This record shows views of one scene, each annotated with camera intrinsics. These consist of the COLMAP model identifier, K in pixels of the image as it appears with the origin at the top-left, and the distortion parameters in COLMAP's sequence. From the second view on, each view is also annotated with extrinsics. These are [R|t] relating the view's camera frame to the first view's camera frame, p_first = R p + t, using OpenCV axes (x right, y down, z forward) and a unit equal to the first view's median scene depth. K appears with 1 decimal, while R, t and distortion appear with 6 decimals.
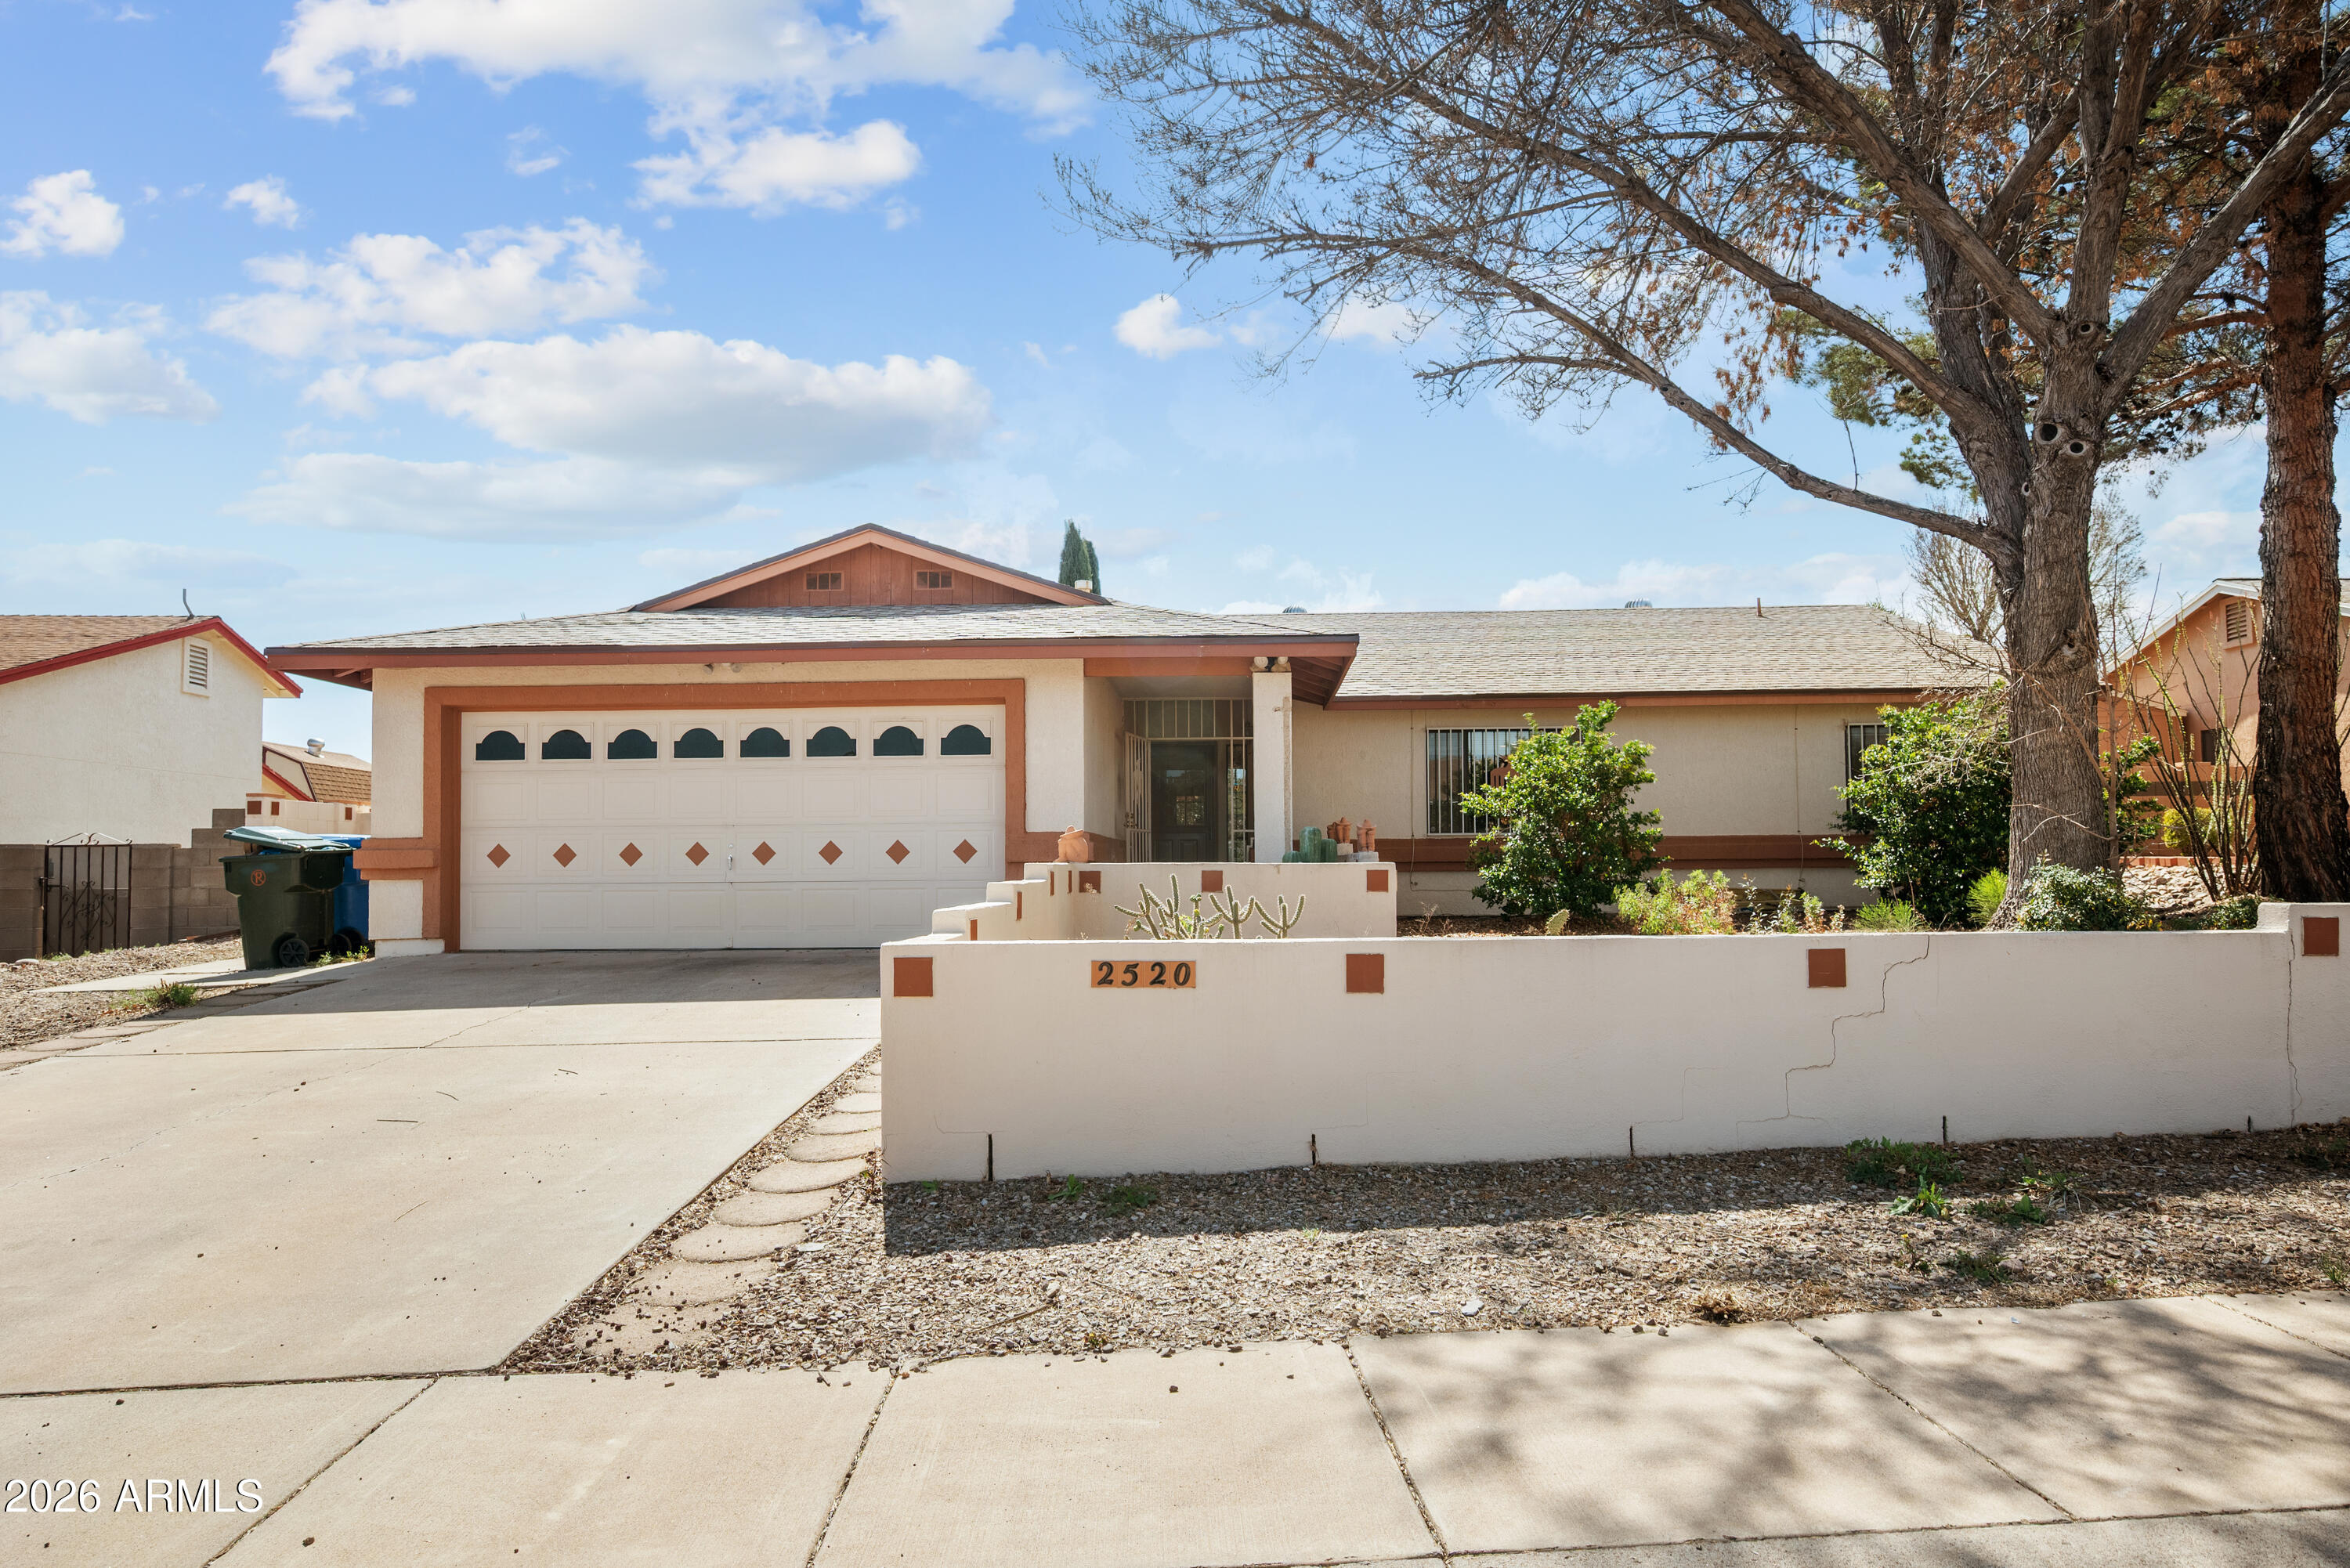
lens RADIAL K [[1379.3, 0, 1192.1], [0, 1379.3, 787.8], [0, 0, 1]] dist [-0.005601, -0.002641]
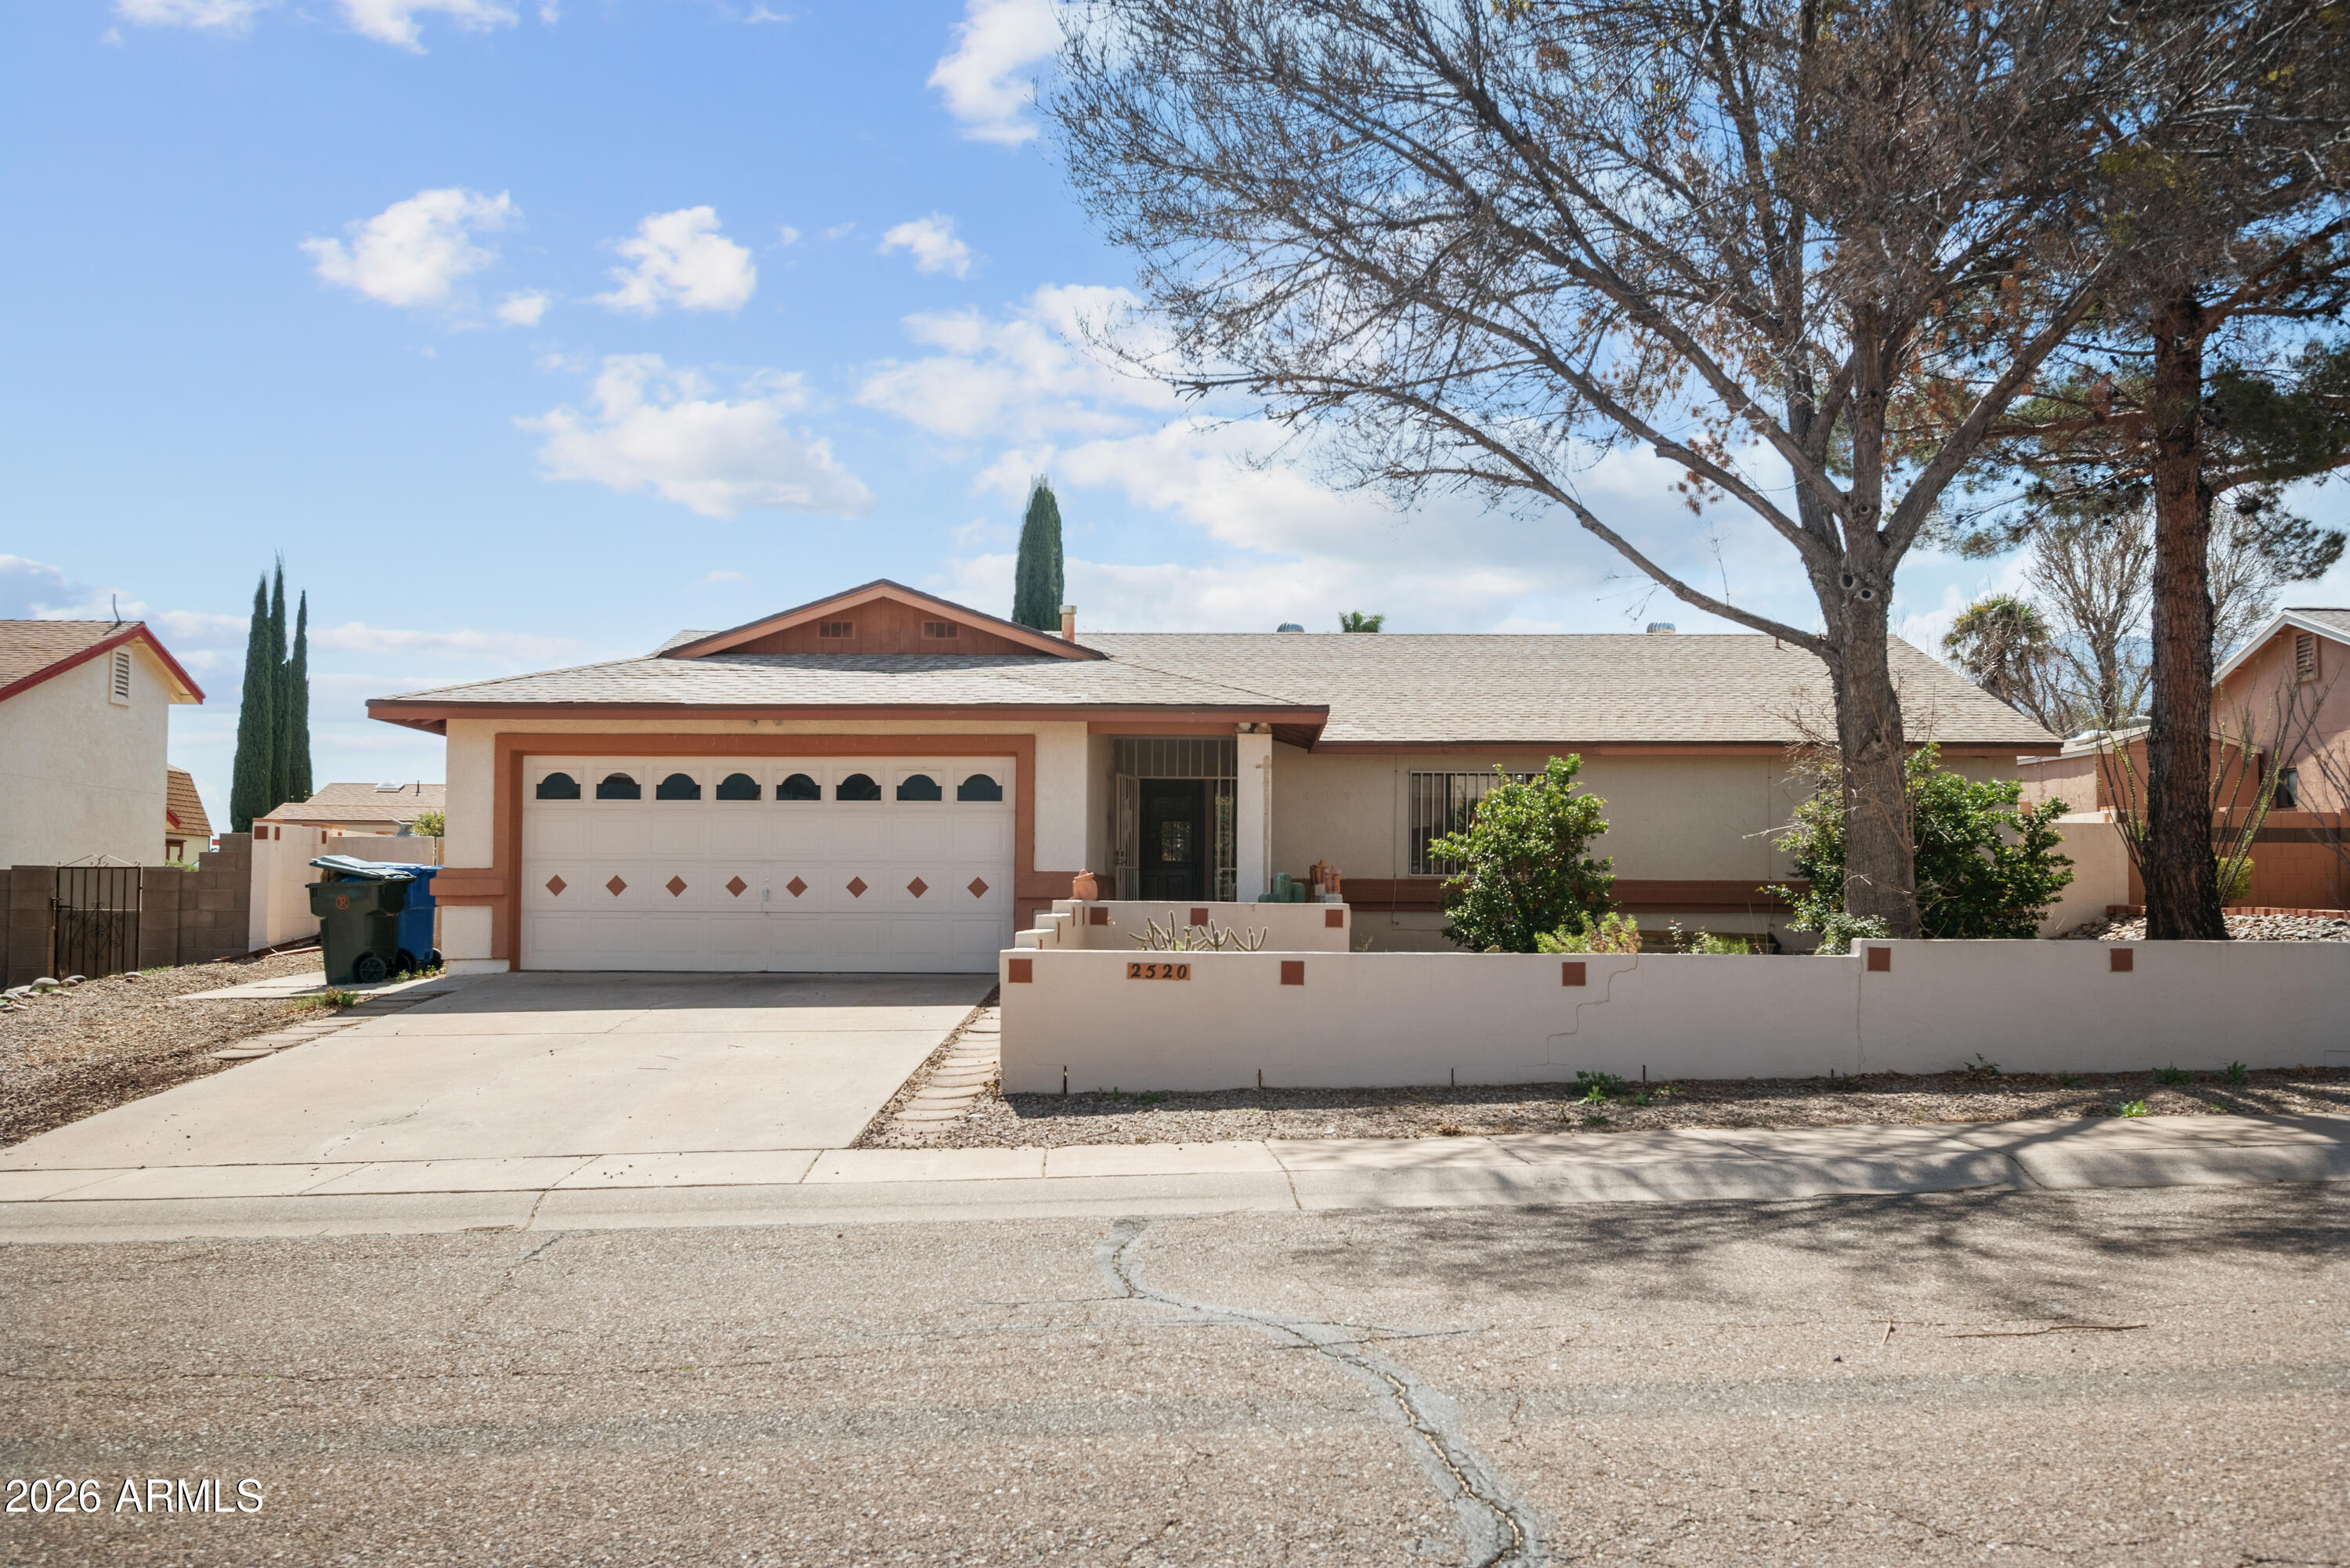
lens RADIAL K [[2057.9, 0, 1176.0], [0, 2057.9, 783.7], [0, 0, 1]] dist [-0.009686, -0.001125]
pose [[0.999885, 0.014394, 0.004808, -0.013192], [-0.014400, 0.999896, 0.001212, -0.042094], [-0.004790, -0.001281, 0.999988, -0.662487]]
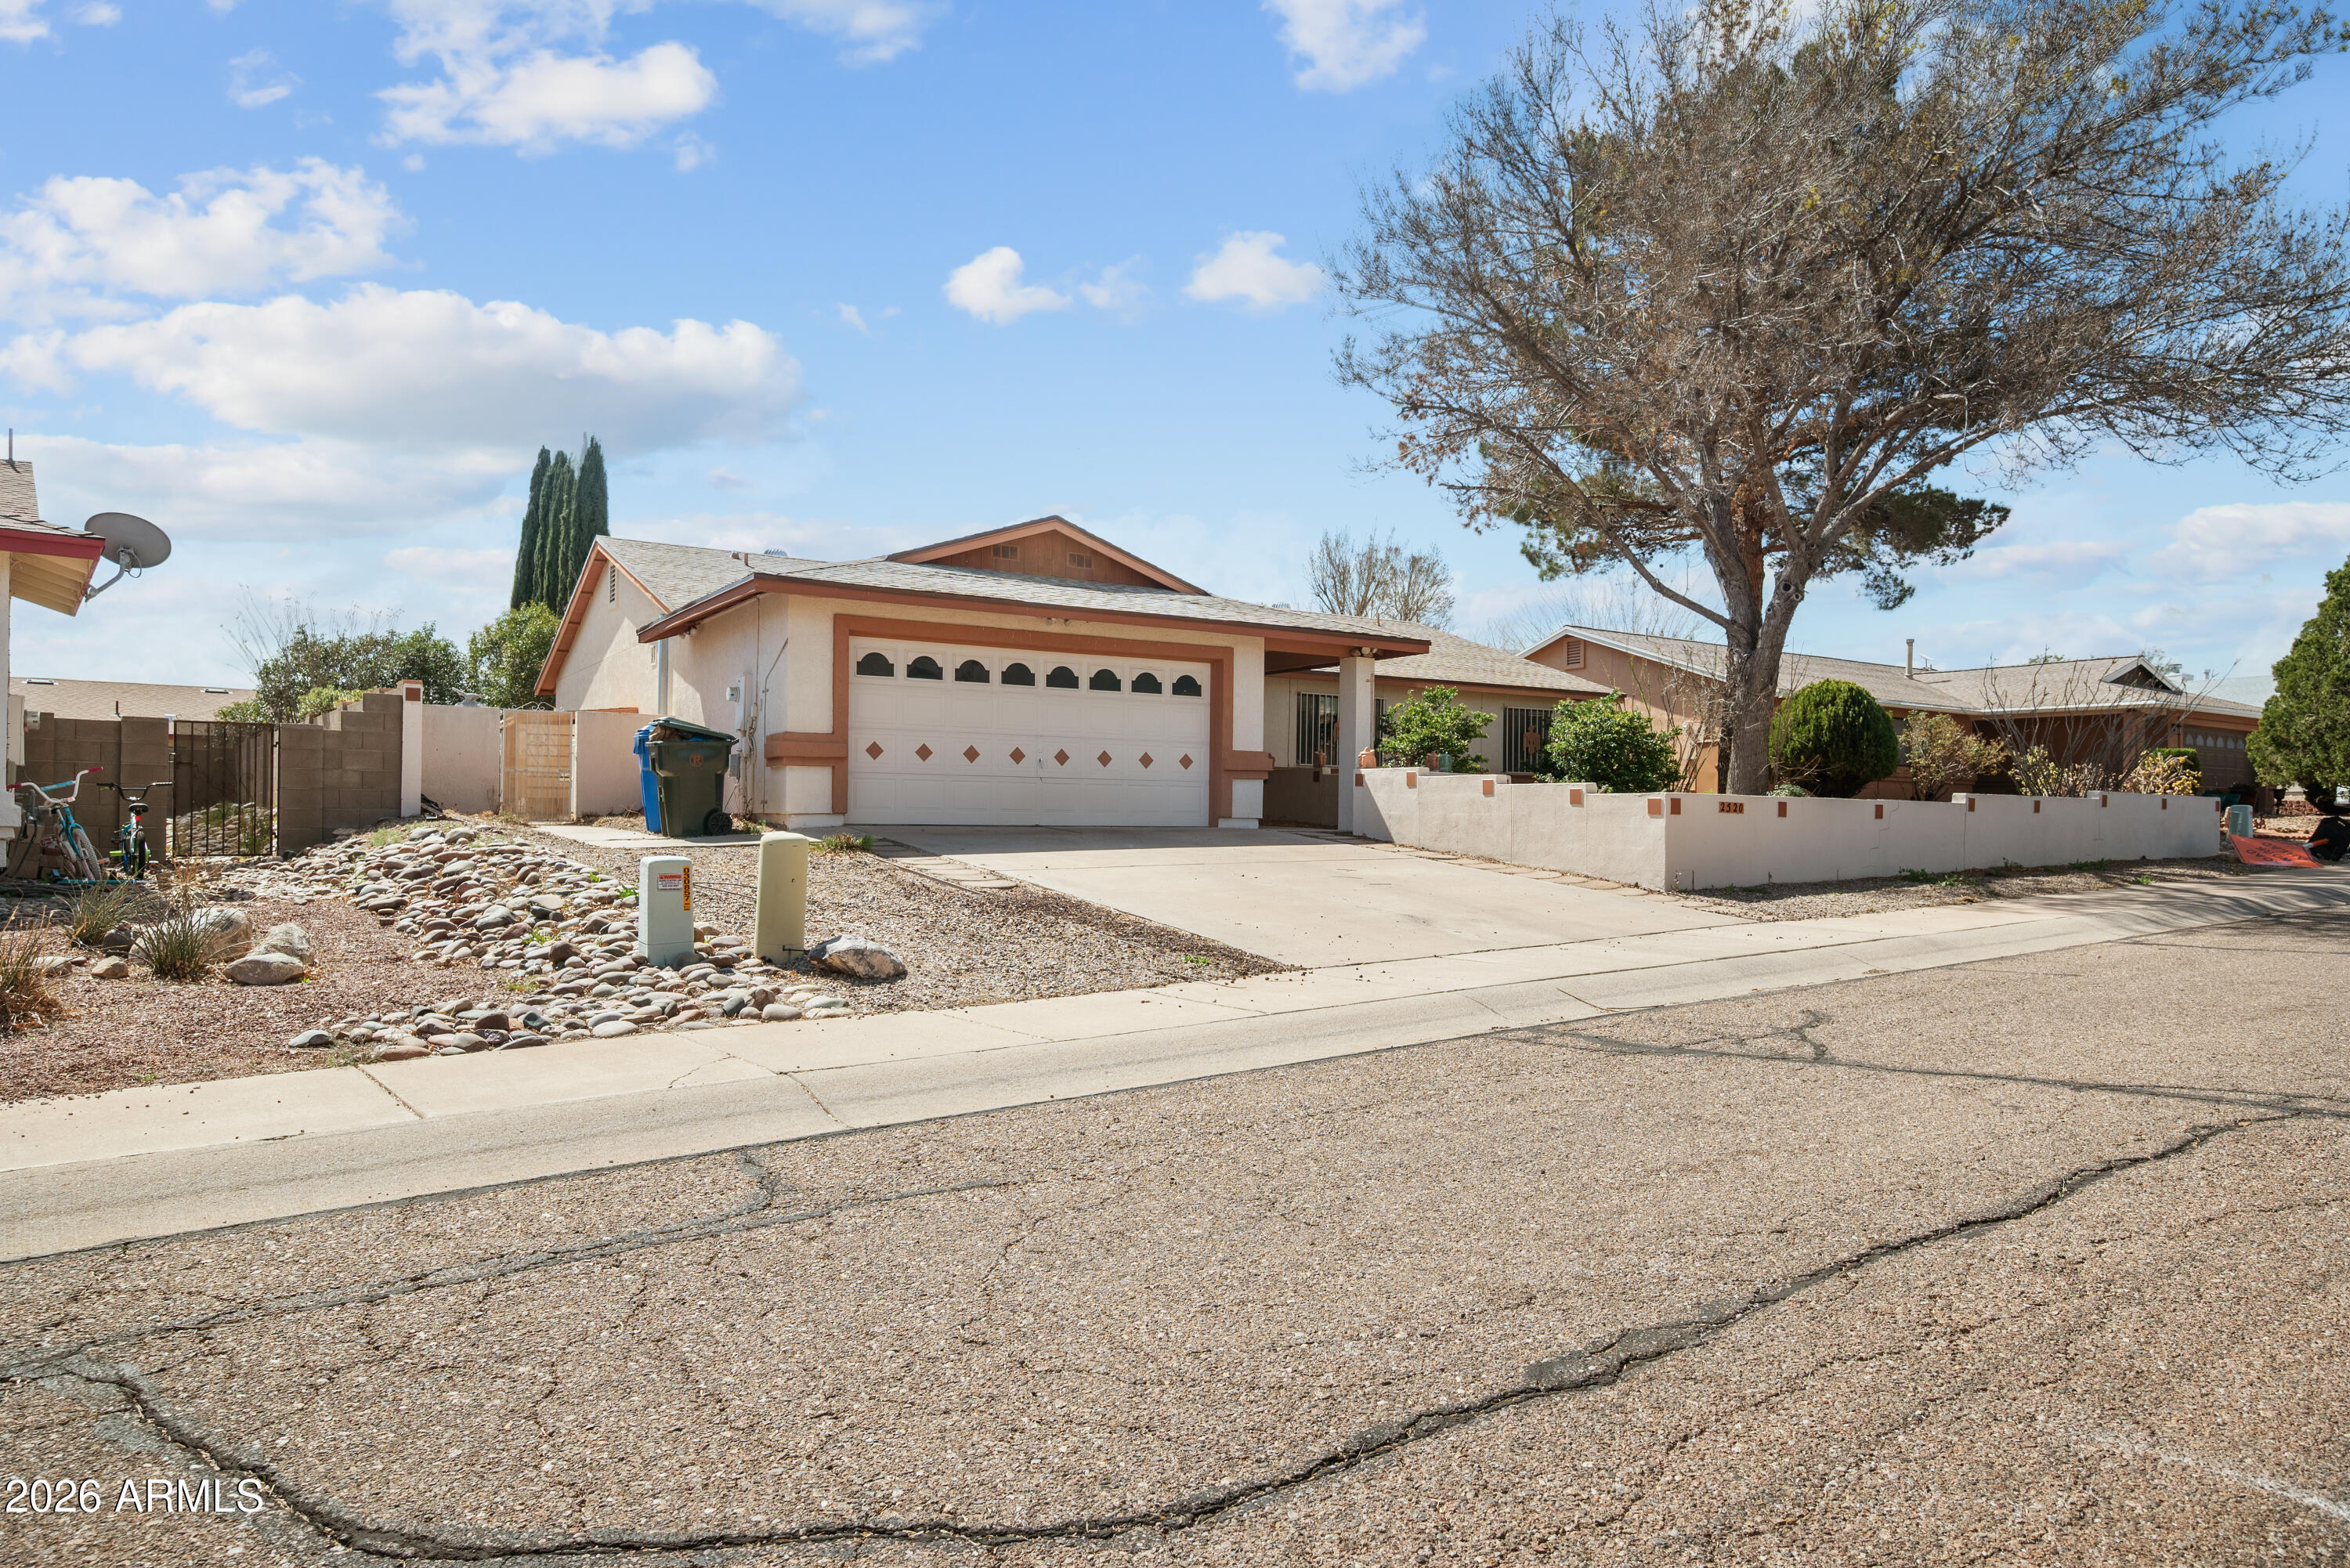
lens RADIAL K [[1451.9, 0, 1167.7], [0, 1451.9, 796.2], [0, 0, 1]] dist [0.009936, 0.002372]
pose [[0.821955, 0.025389, 0.568987, -1.048342], [-0.050975, 0.998276, 0.029094, 0.038429], [-0.567267, -0.052918, 0.821832, -0.262378]]
